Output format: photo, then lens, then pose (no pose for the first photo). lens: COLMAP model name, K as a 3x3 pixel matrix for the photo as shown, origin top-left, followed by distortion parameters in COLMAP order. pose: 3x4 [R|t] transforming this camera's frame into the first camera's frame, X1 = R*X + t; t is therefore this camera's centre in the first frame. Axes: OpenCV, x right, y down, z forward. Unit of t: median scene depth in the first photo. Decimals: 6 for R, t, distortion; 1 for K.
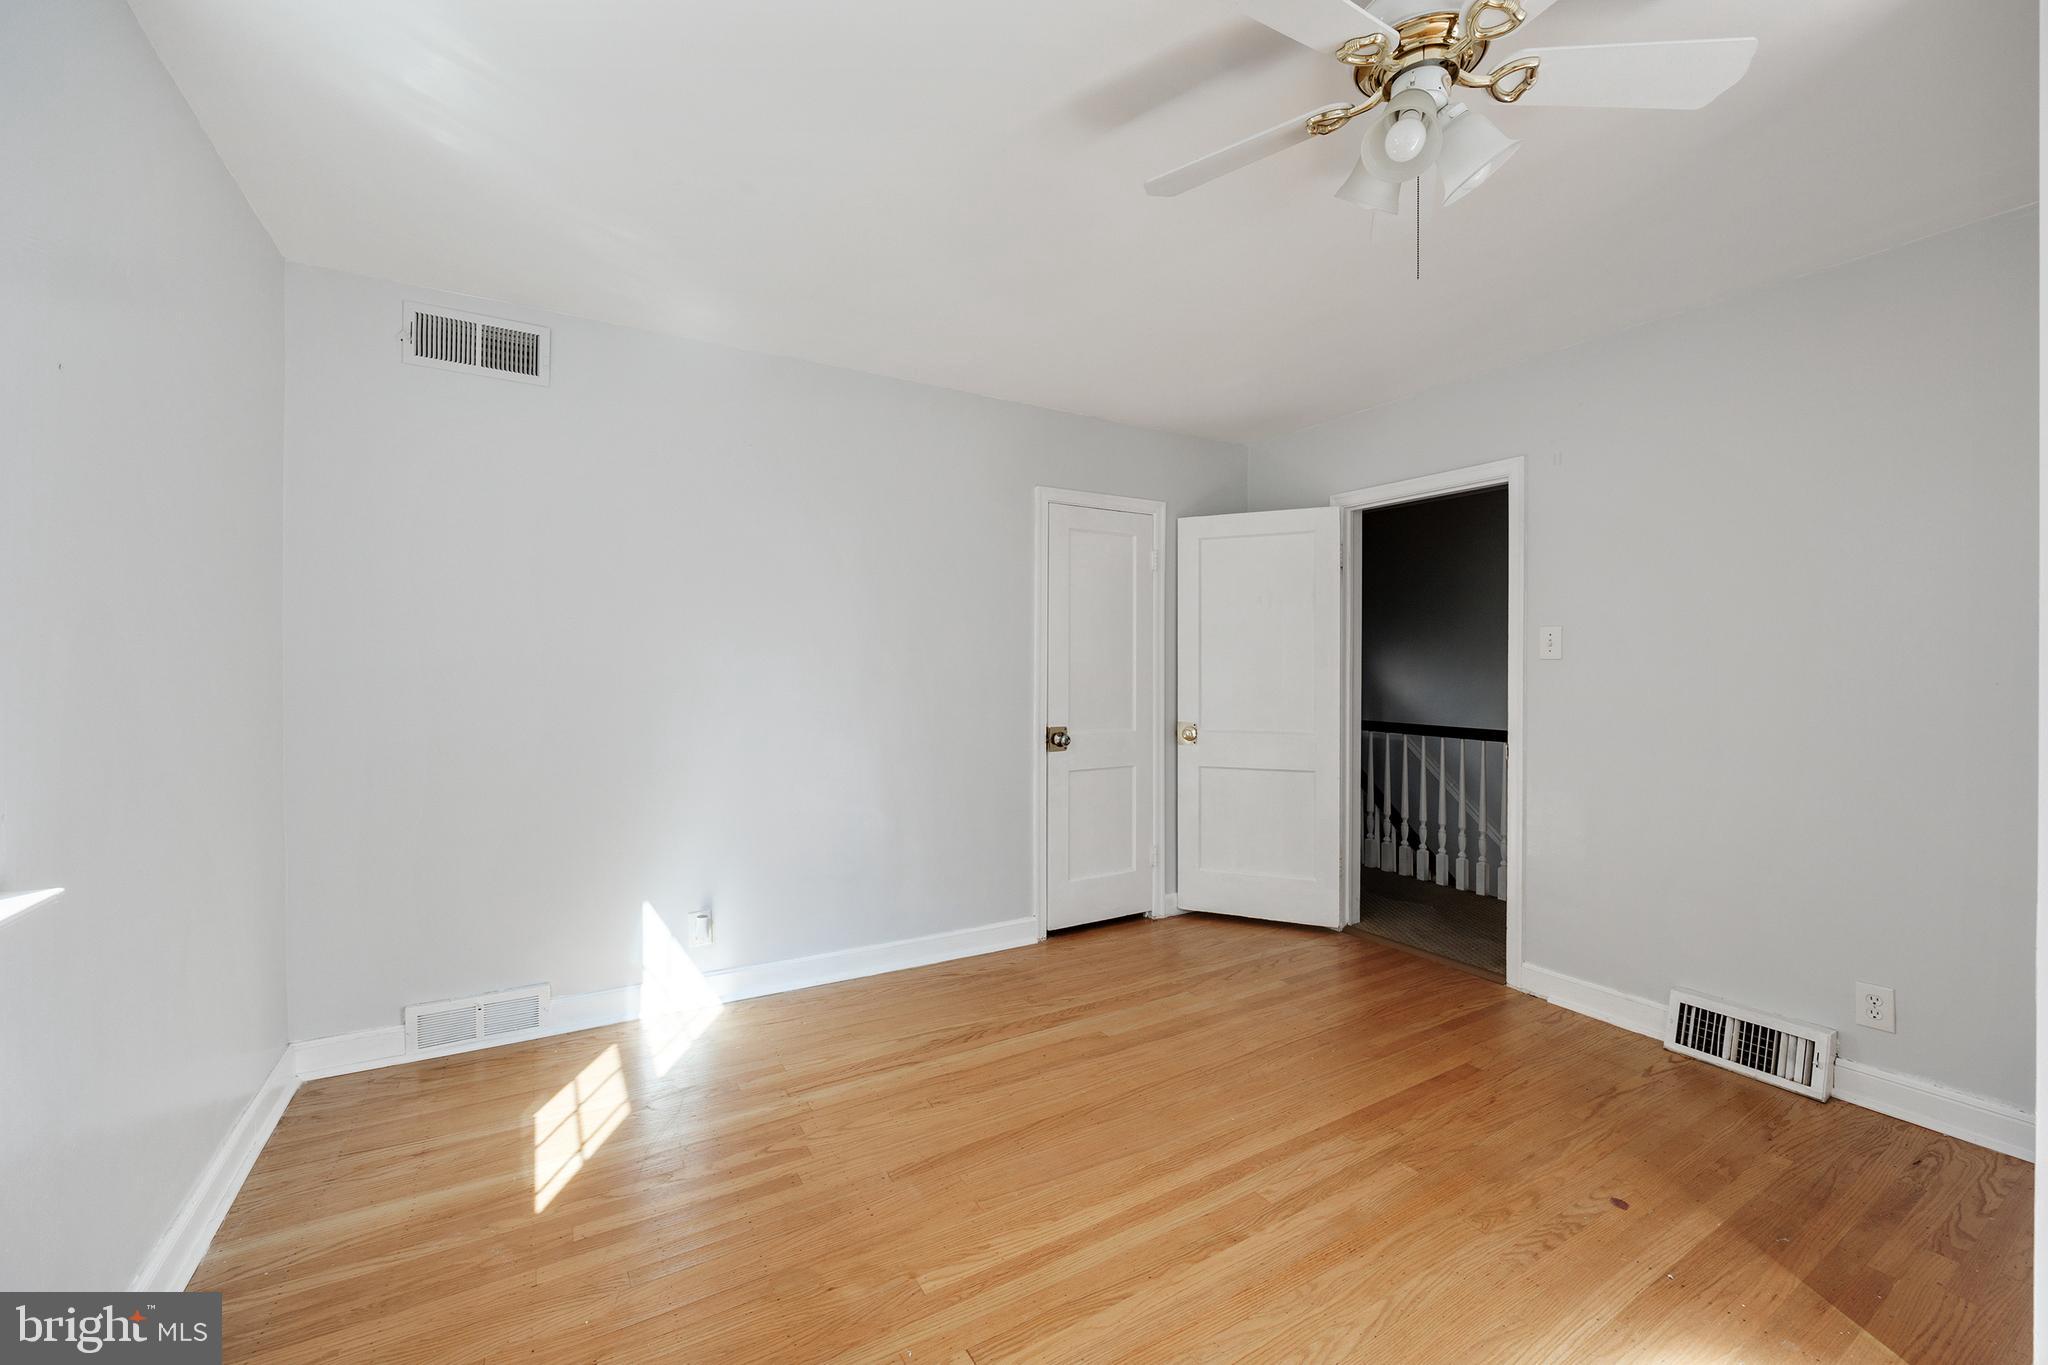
lens RADIAL K [[834.4, 0, 1027.6], [0, 834.4, 672.4], [0, 0, 1]] dist [0.009488, 0.000790]
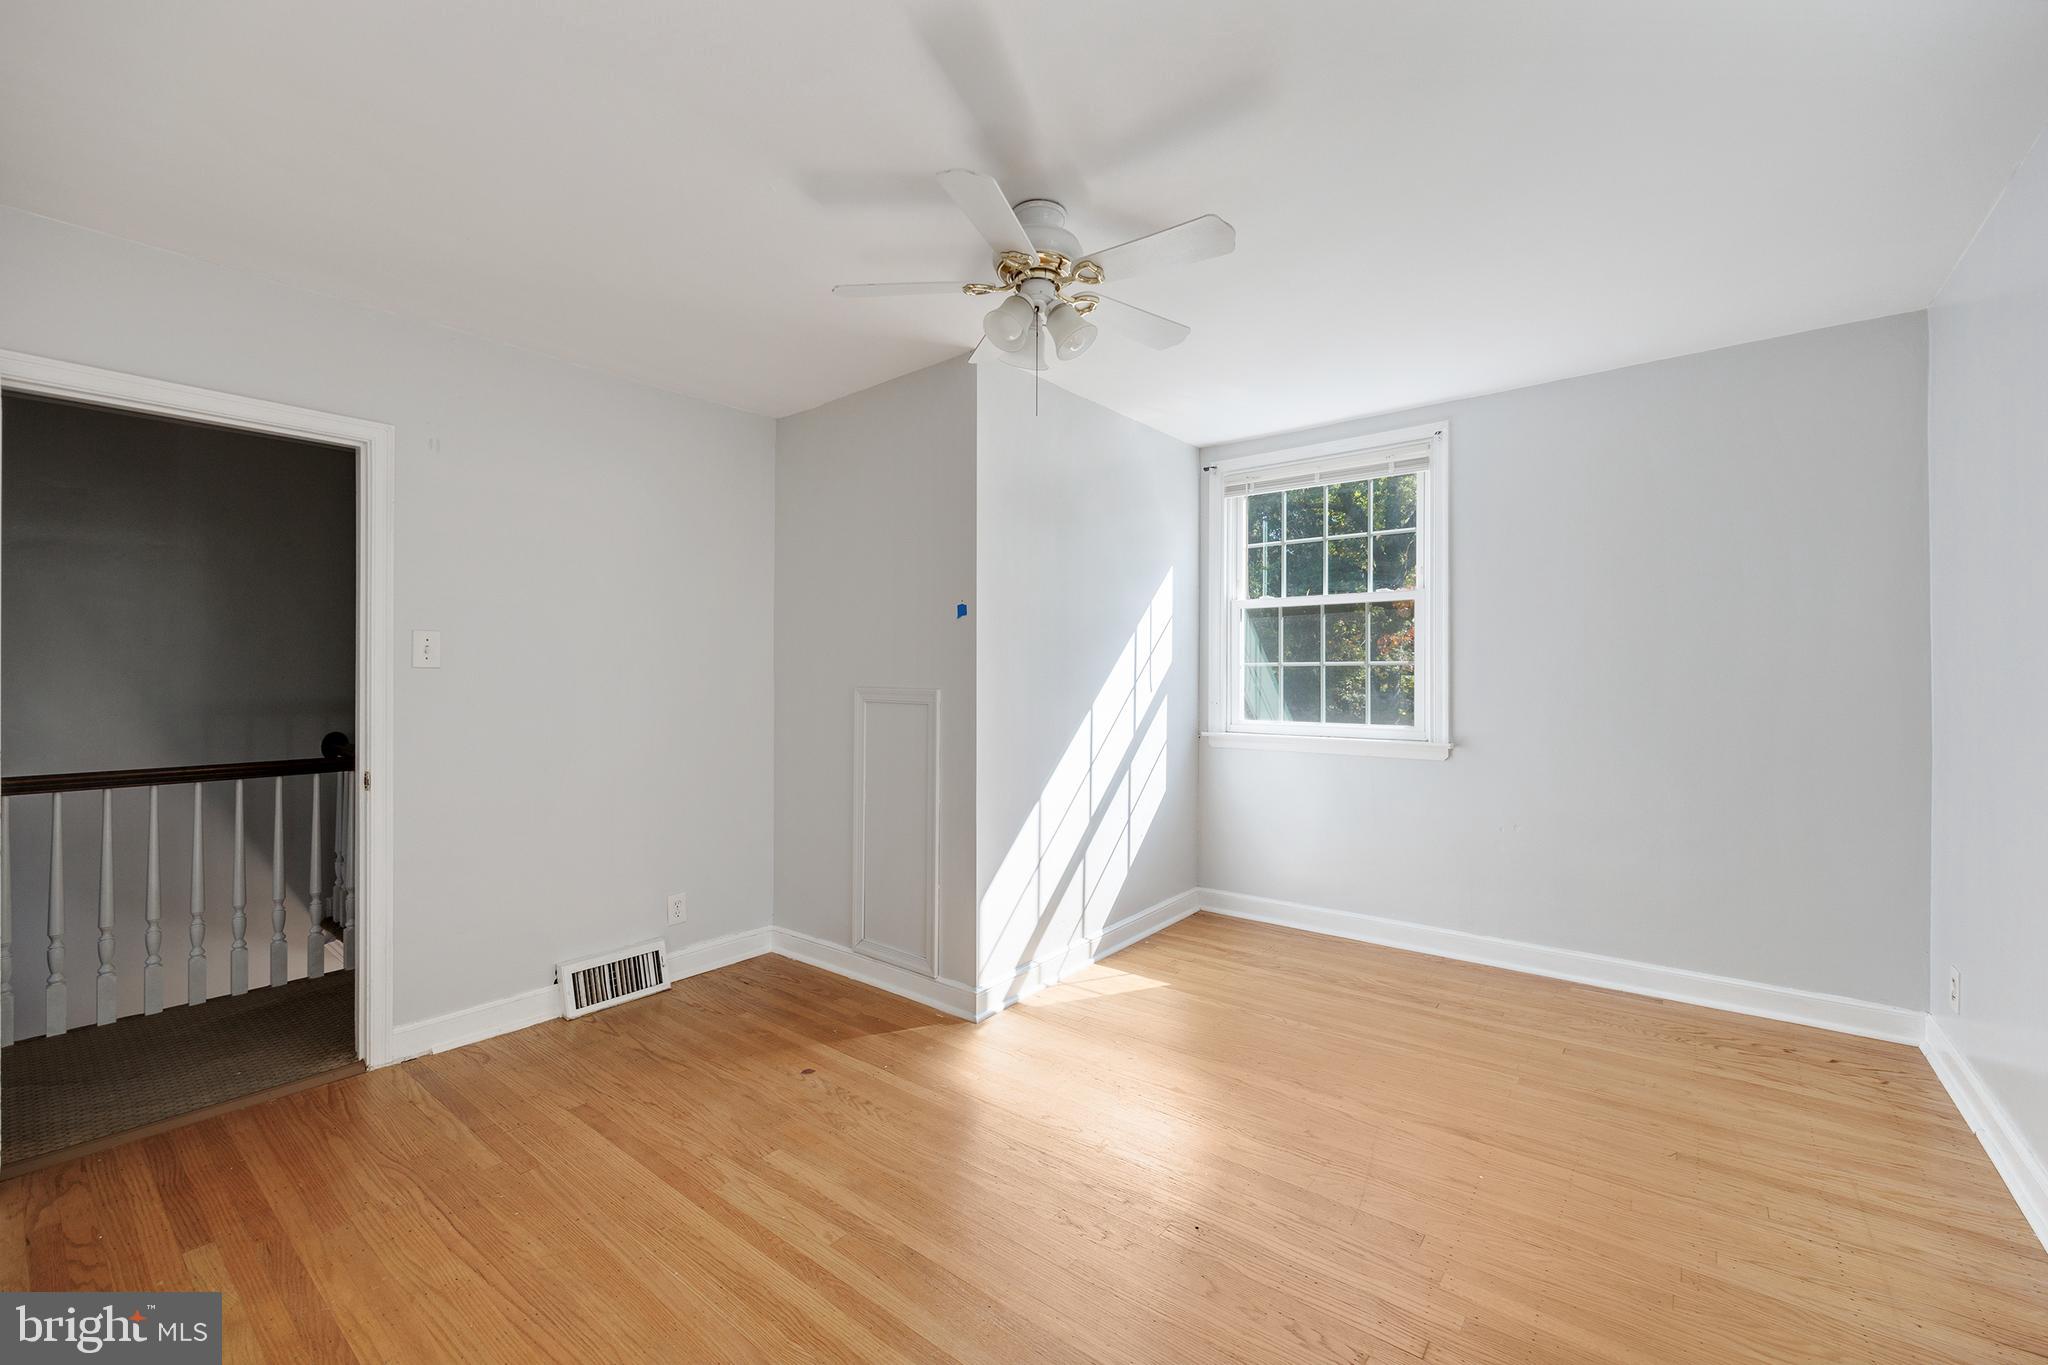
lens RADIAL K [[834.4, 0, 1025.8], [0, 834.4, 677.3], [0, 0, 1]] dist [0.009488, 0.000790]
pose [[-0.356408, -0.000667, 0.934330, -0.533556], [0.006881, 0.999971, 0.003339, -0.005498], [-0.934305, 0.007619, -0.356393, 0.898549]]
